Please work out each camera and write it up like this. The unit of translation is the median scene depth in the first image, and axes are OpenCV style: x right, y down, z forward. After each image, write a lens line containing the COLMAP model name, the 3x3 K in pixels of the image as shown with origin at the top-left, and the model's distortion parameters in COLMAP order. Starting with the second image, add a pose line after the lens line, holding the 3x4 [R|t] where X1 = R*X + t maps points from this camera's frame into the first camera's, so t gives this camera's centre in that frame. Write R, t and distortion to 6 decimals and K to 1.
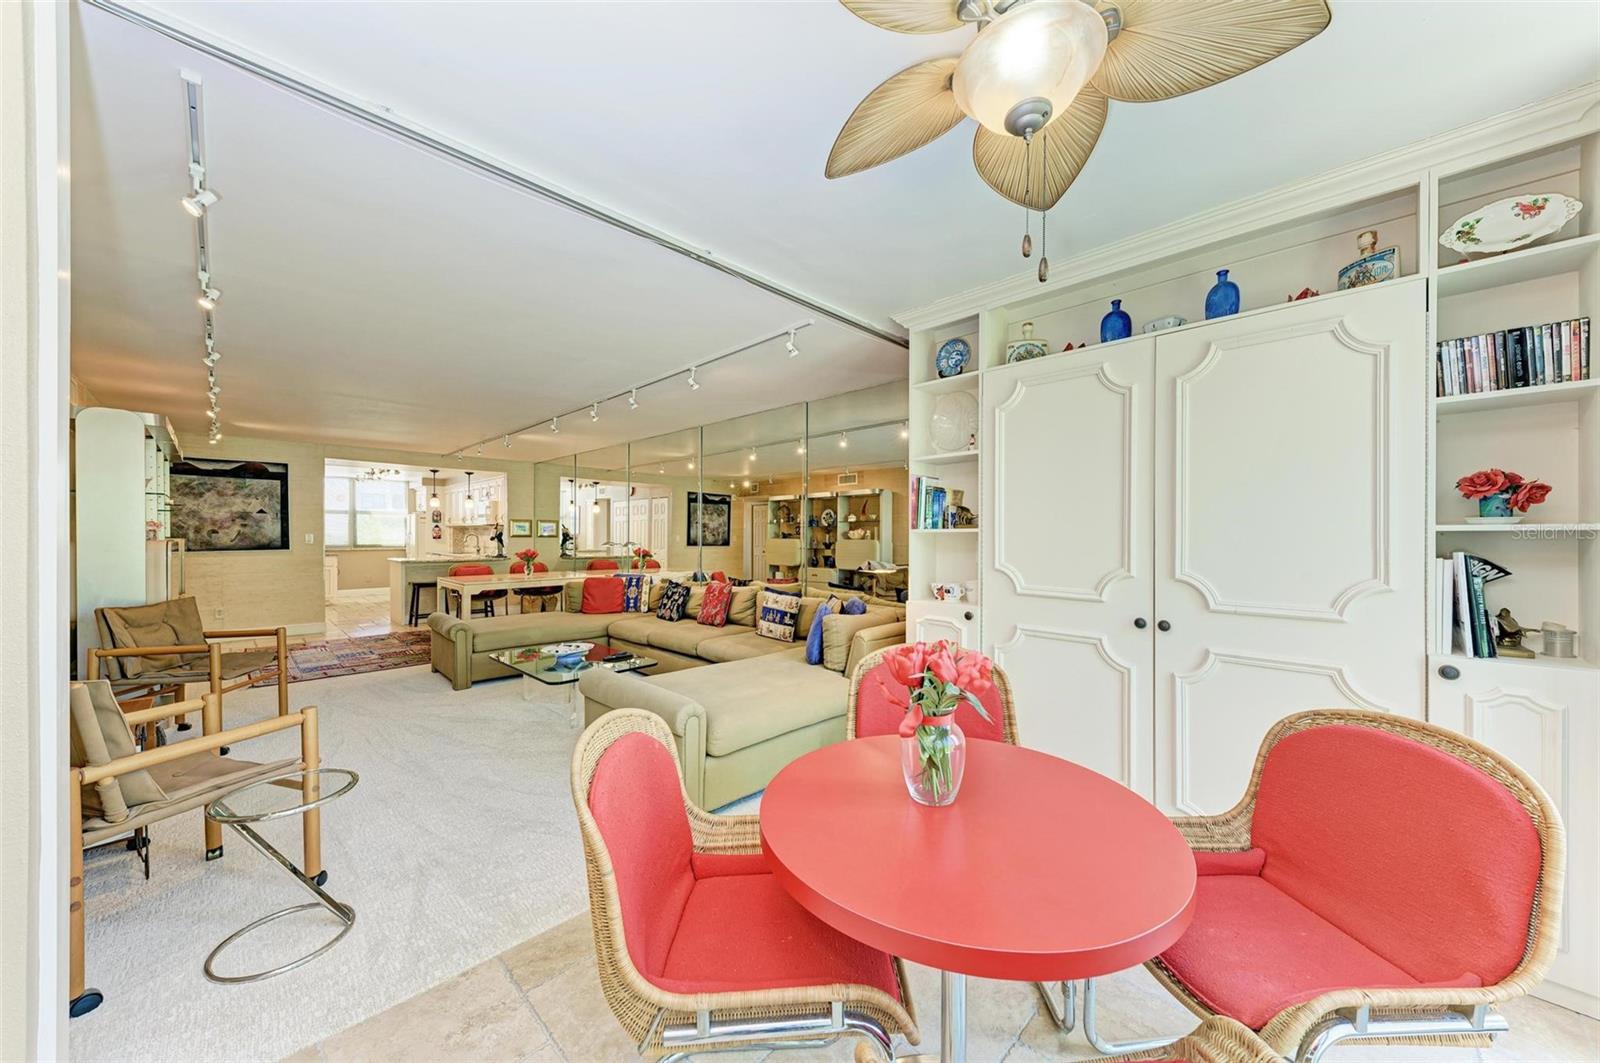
lens RADIAL K [[572.6, 0, 804.2], [0, 572.6, 536.9], [0, 0, 1]] dist [0.021557, -0.009122]
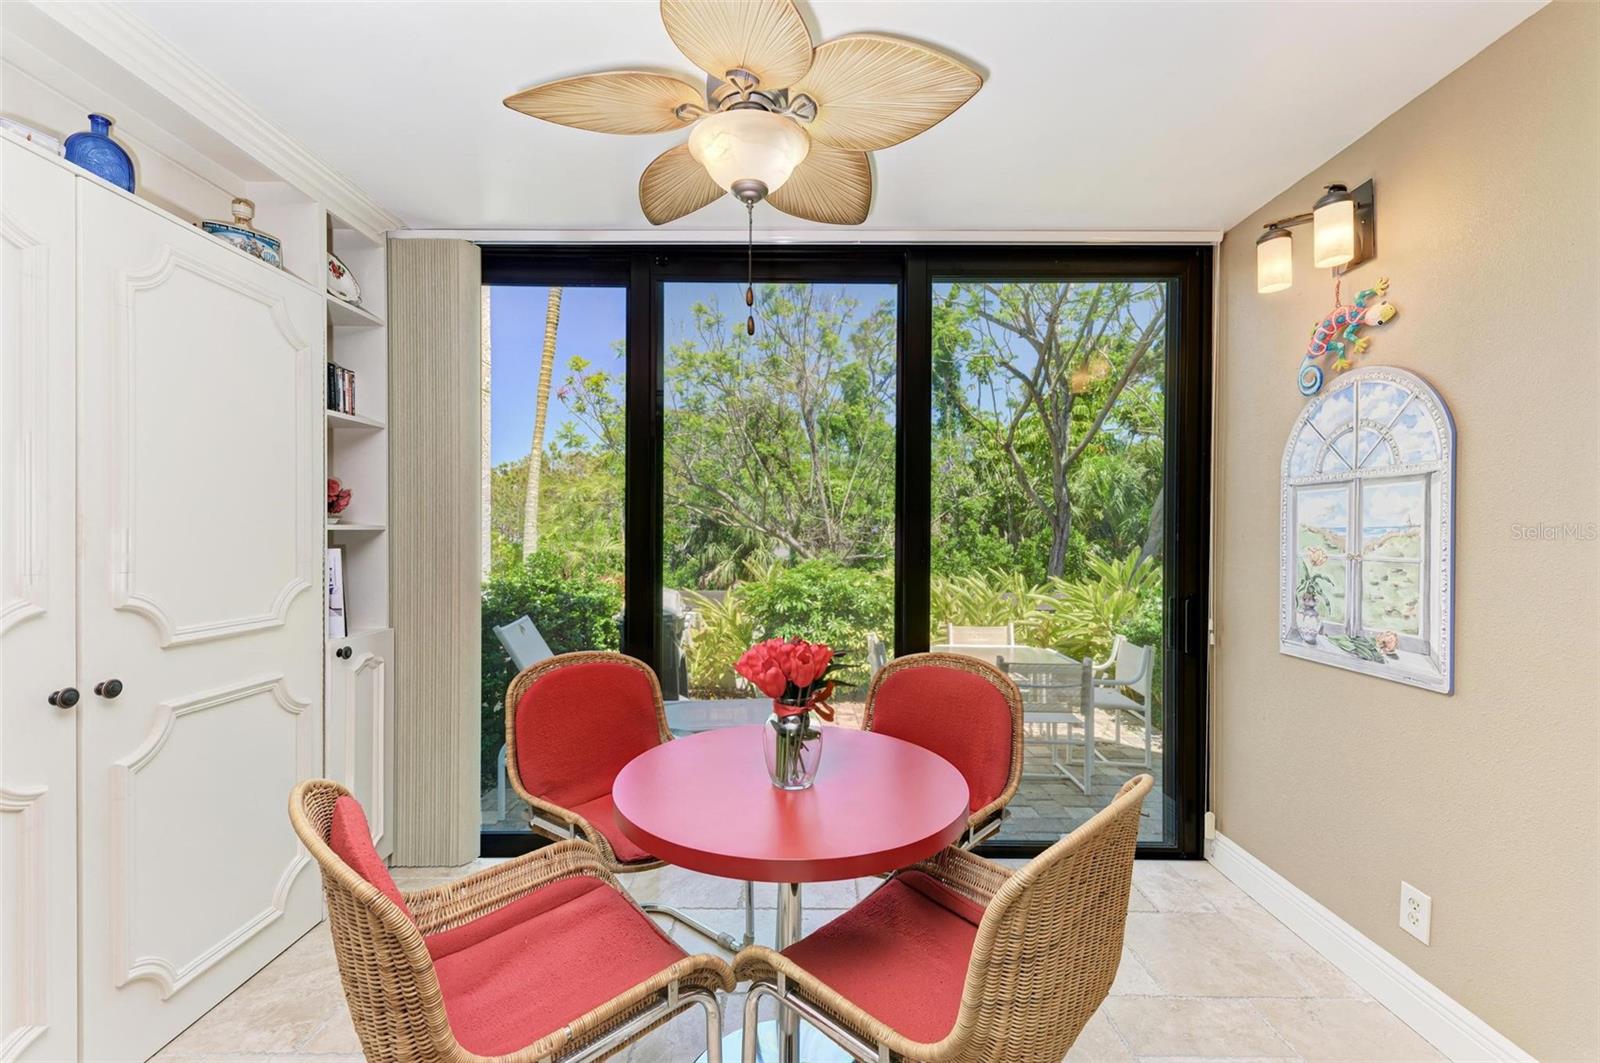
lens RADIAL K [[699.1, 0, 800.0], [0, 699.1, 531.5], [0, 0, 1]] dist [-0.000329, -0.000077]
pose [[-0.696035, -0.011283, 0.717920, -0.516230], [-0.001246, 0.999894, 0.014506, -0.027371], [-0.718007, 0.009203, -0.695975, 1.295750]]
